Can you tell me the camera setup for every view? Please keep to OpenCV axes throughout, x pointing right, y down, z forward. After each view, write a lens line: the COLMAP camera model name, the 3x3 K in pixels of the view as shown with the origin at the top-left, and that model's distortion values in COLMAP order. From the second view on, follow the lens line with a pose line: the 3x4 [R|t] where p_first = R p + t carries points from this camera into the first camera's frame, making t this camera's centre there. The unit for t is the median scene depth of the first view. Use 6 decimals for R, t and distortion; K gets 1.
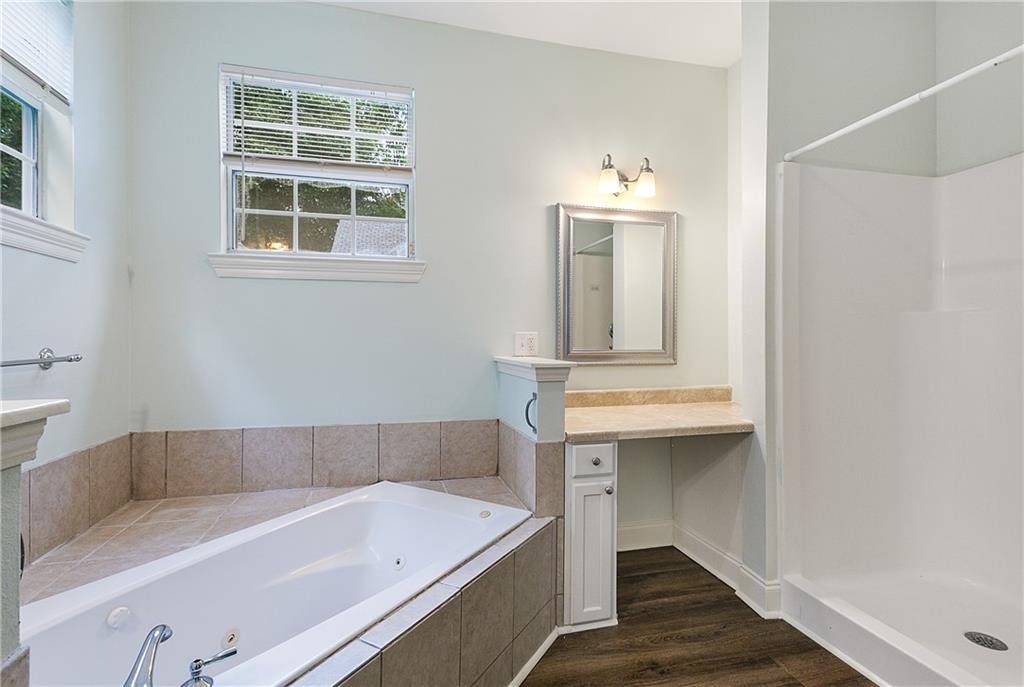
lens RADIAL K [[471.6, 0, 503.7], [0, 471.6, 336.0], [0, 0, 1]] dist [0.009815, 0.000191]
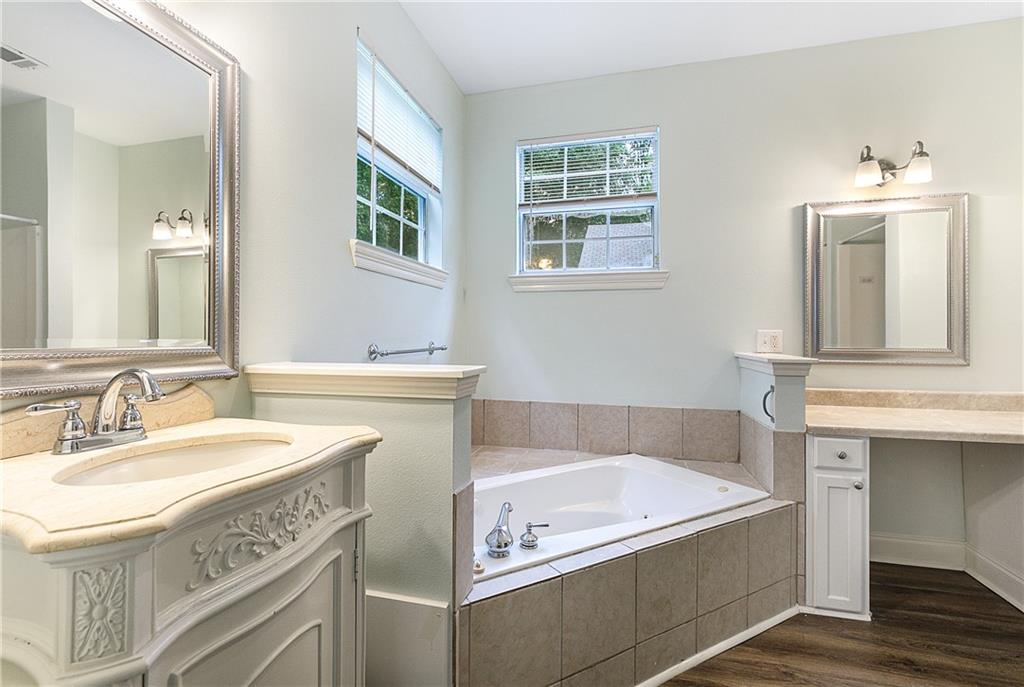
lens RADIAL K [[471.6, 0, 503.7], [0, 471.6, 336.0], [0, 0, 1]] dist [0.009815, 0.000191]
pose [[0.875679, 0.000871, -0.482893, 0.043691], [0.002376, 0.999978, 0.006113, -0.003122], [0.482888, -0.006500, 0.875658, -0.237522]]
